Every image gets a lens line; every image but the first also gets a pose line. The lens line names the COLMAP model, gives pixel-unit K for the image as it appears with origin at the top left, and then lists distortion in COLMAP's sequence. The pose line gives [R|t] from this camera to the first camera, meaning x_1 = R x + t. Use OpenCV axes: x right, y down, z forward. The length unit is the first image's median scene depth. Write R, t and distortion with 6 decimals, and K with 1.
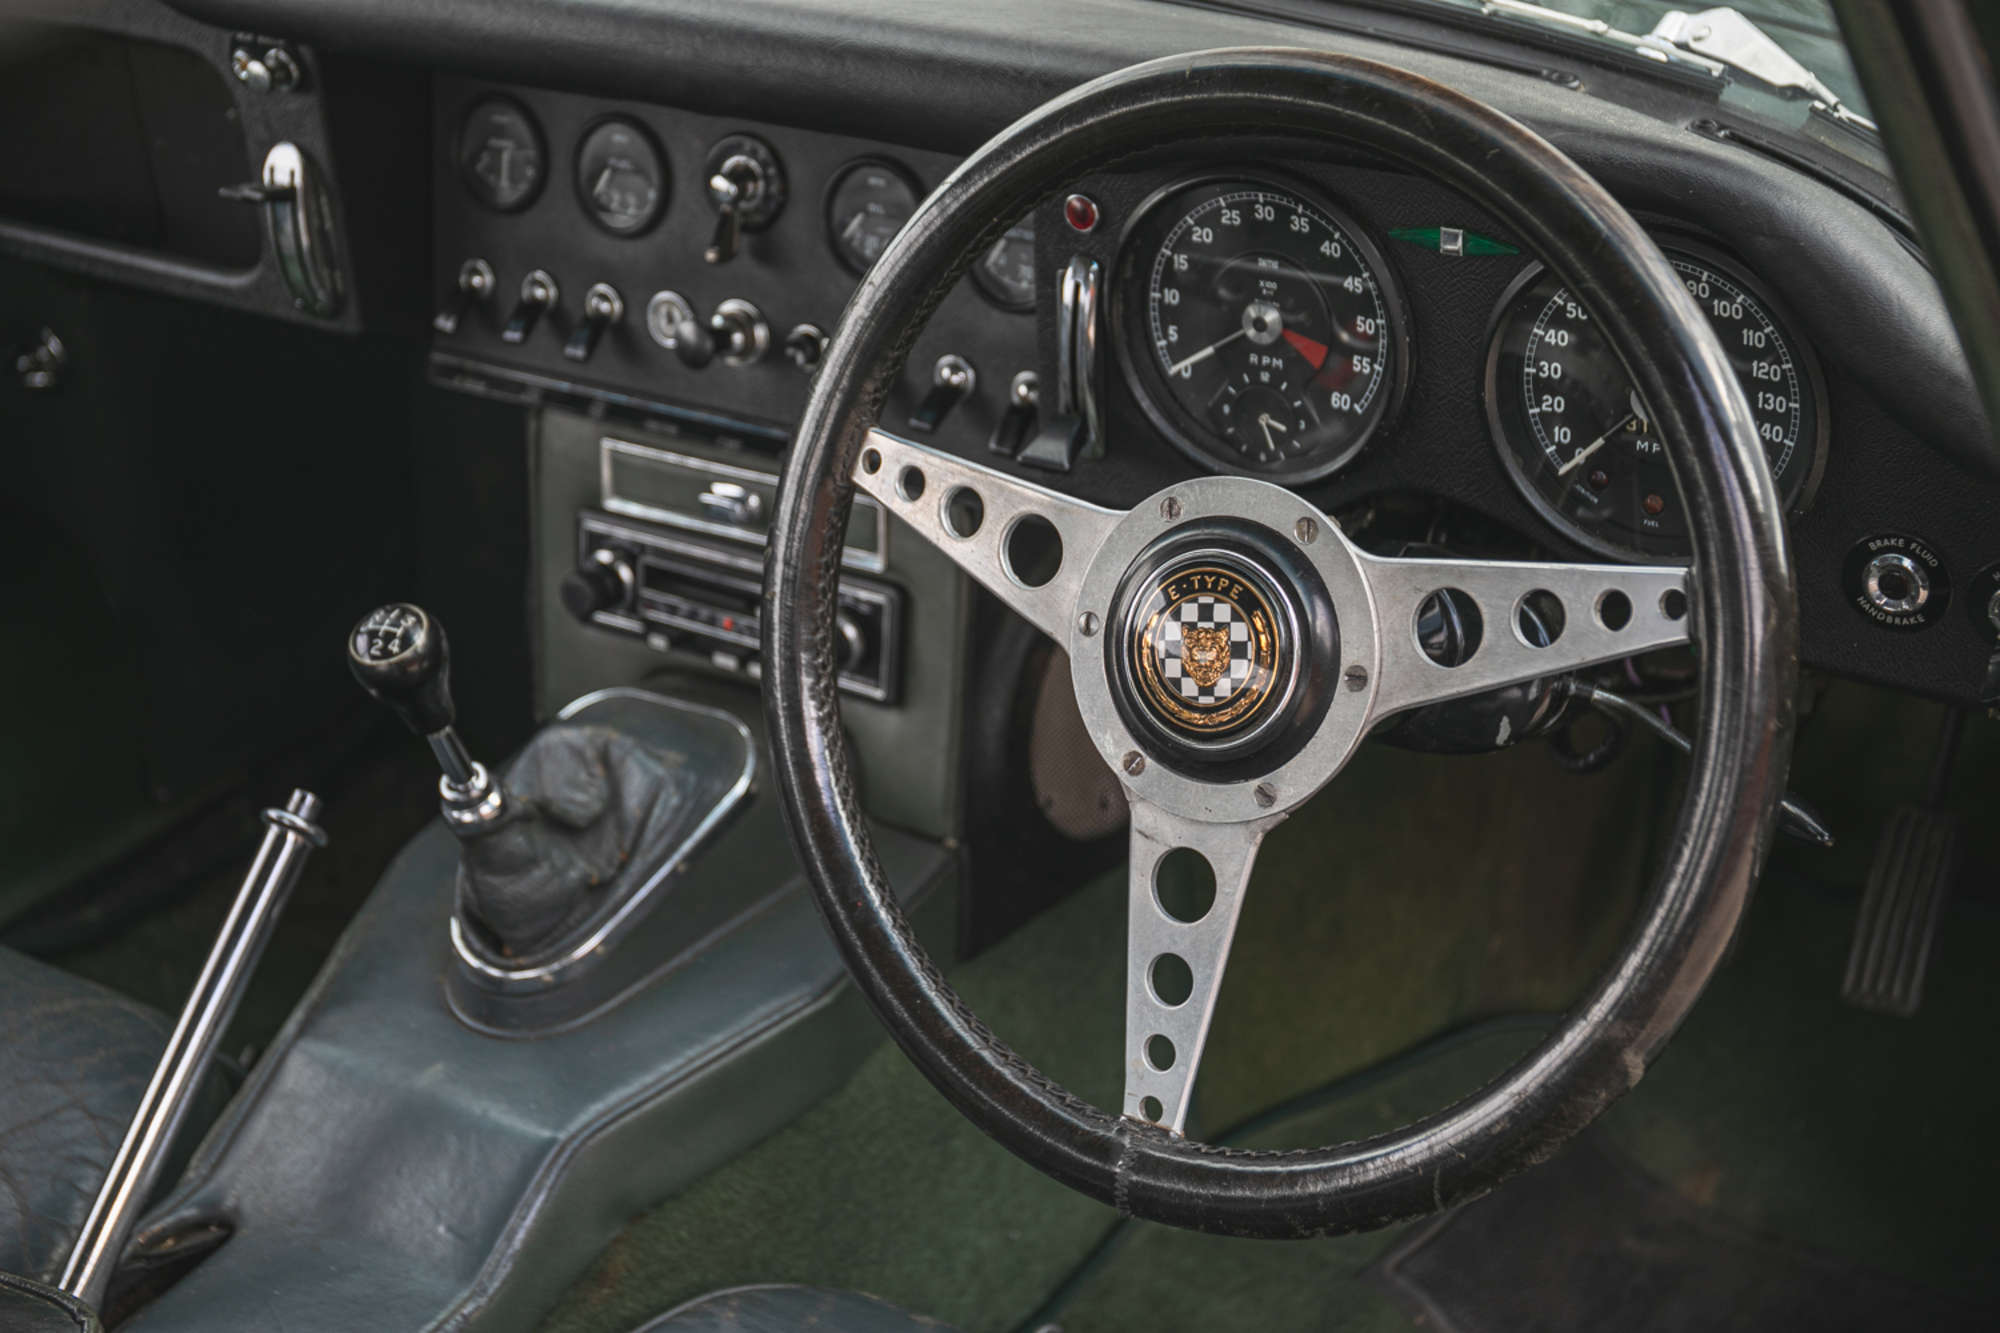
lens RADIAL K [[2880.9, 0, 1003.8], [0, 2880.9, 668.3], [0, 0, 1]] dist [0.038280, 0.000000]
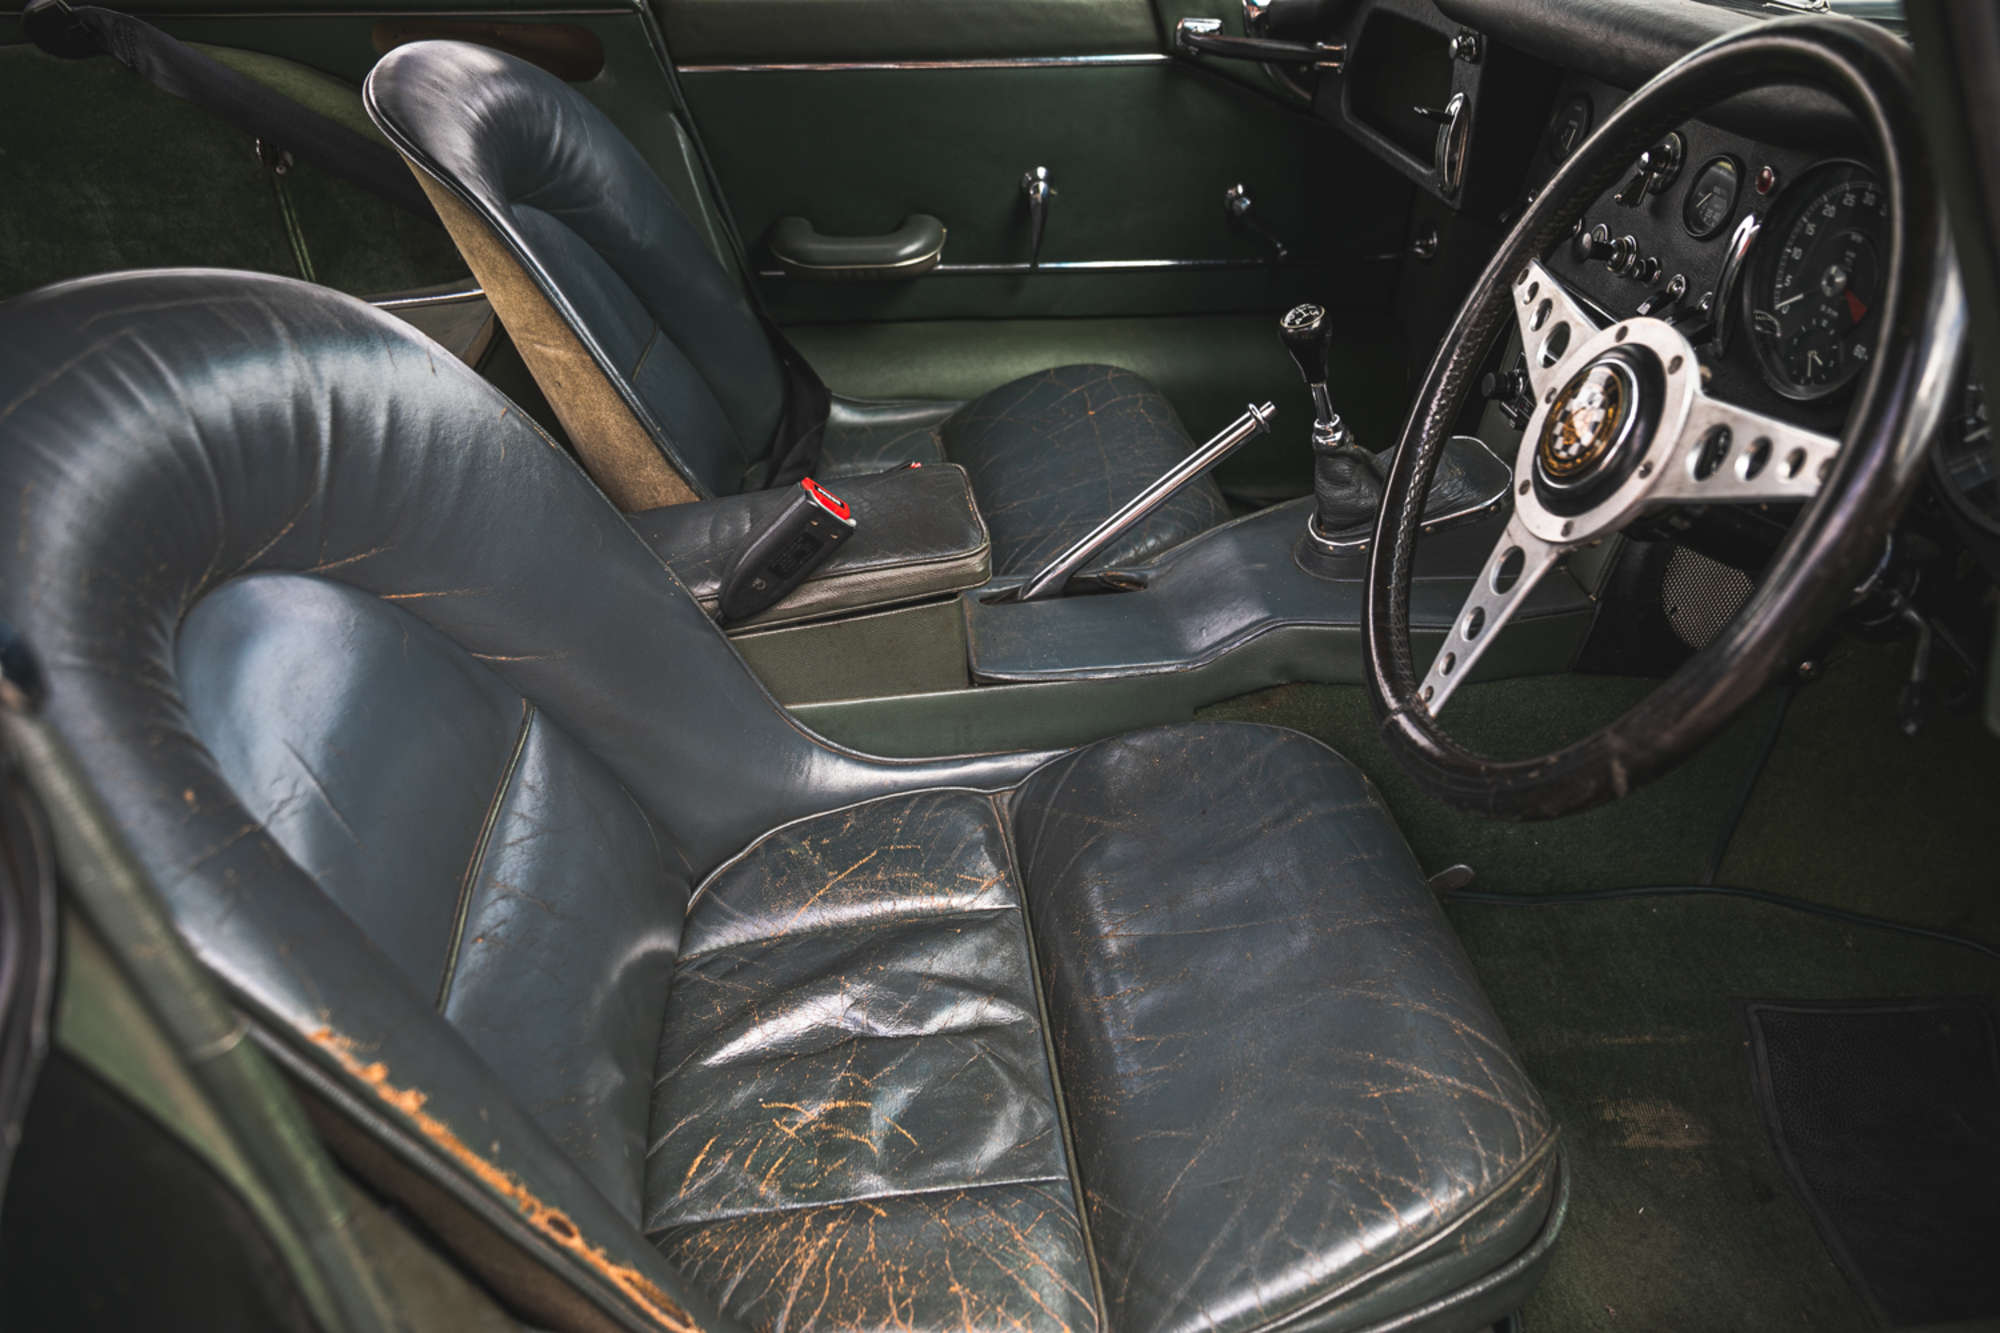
lens RADIAL K [[1361.5, 0, 984.1], [0, 1361.5, 677.1], [0, 0, 1]] dist [-0.083549, 0.034372]
pose [[0.610861, 0.473440, -0.634589, 0.297636], [-0.395315, 0.876840, 0.273640, 0.032317], [0.685985, 0.083707, 0.722785, 0.249102]]
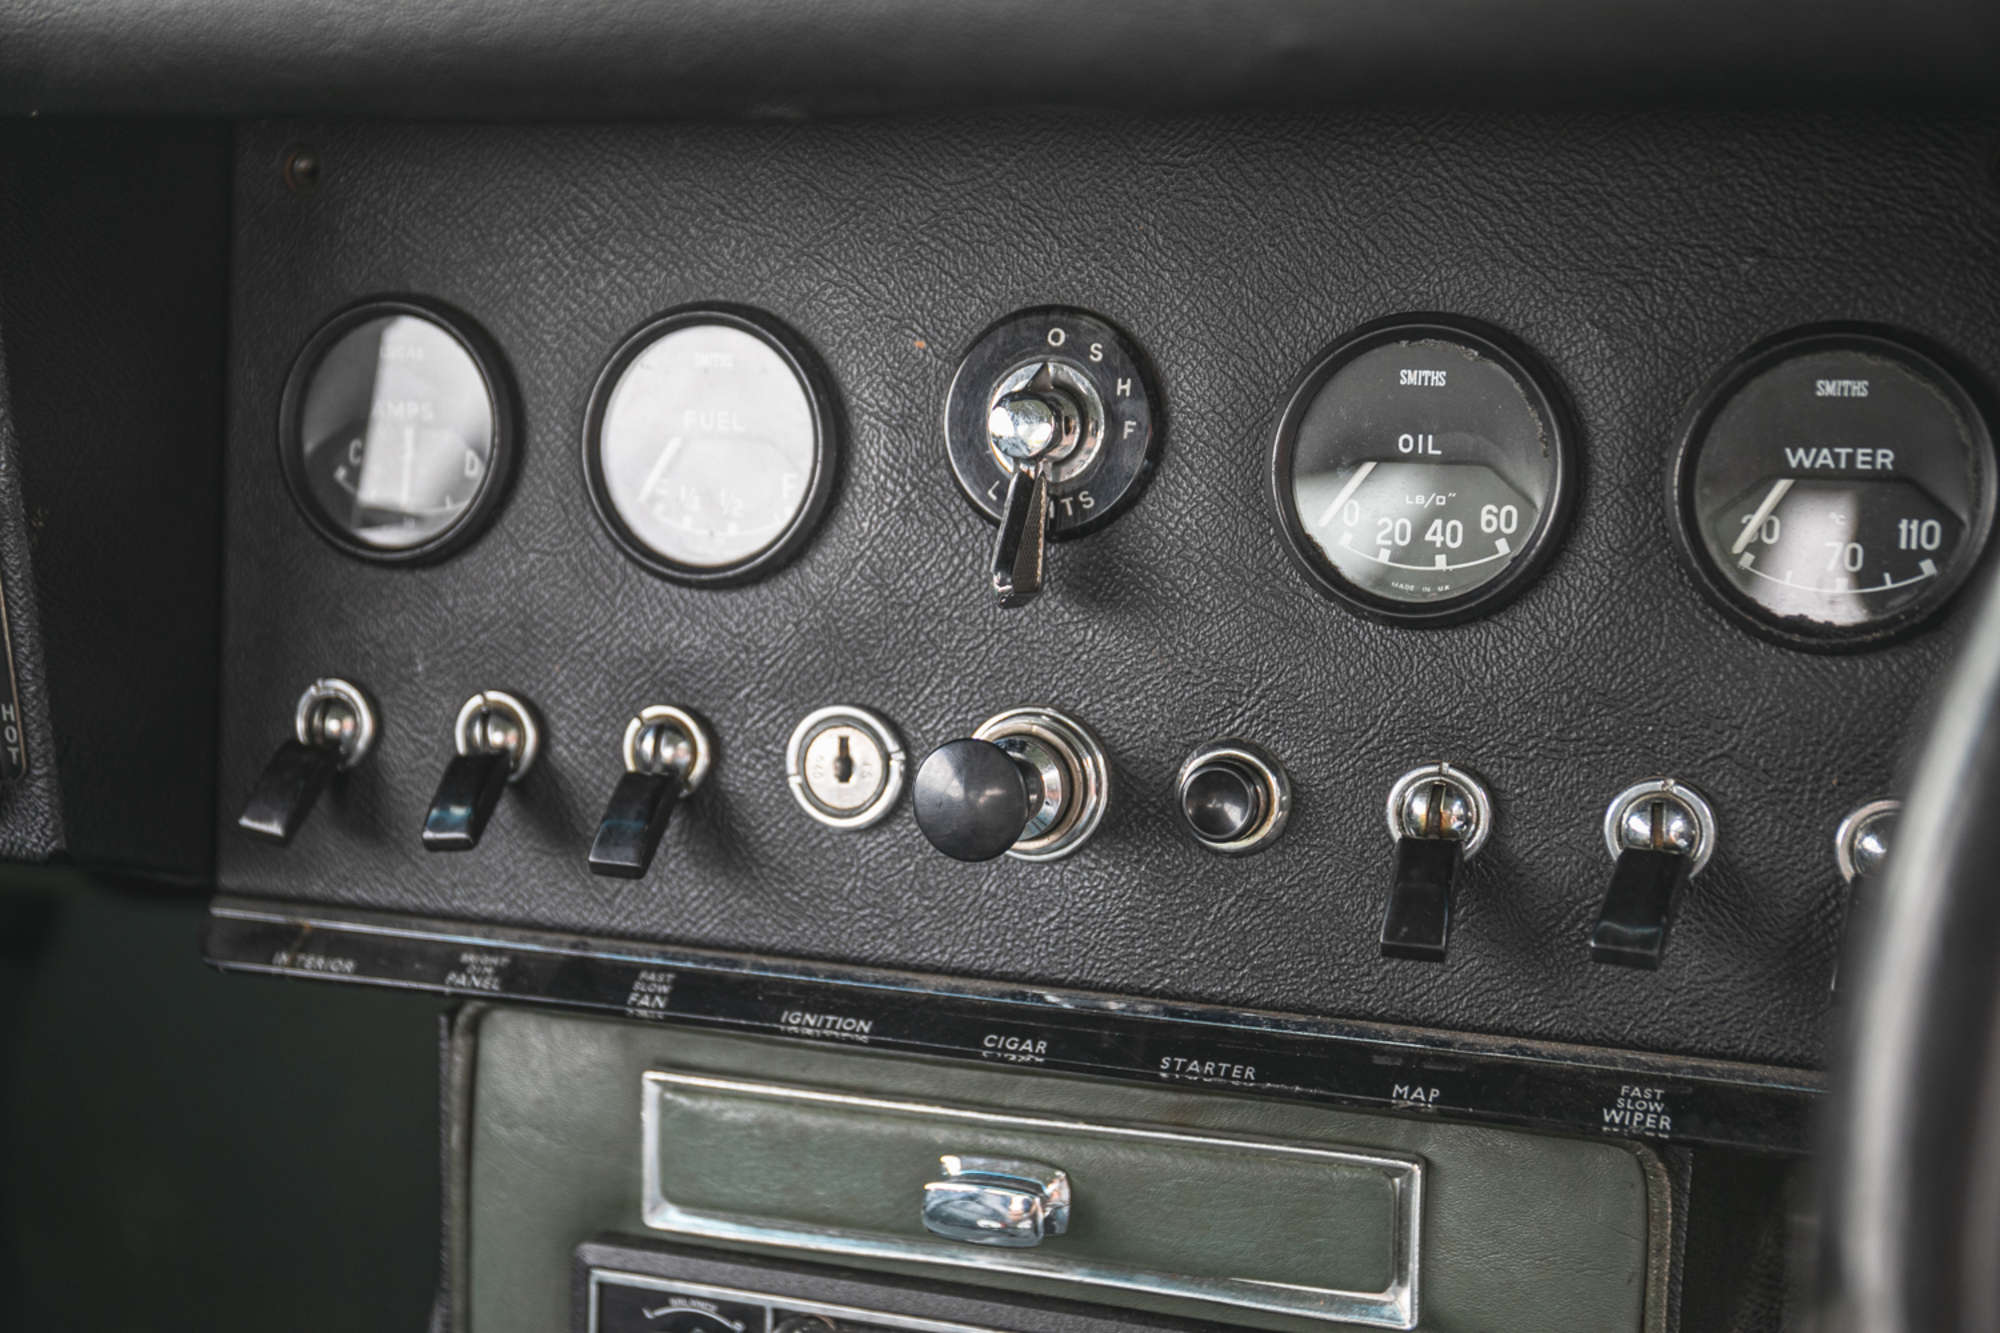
lens RADIAL K [[2880.9, 0, 1003.6], [0, 2880.9, 673.3], [0, 0, 1]] dist [0.038280, 0.000000]
pose [[0.982993, -0.021783, 0.182346, -0.185283], [0.069282, 0.963556, -0.258380, -0.024859], [-0.170072, 0.266619, 0.948678, 0.642953]]
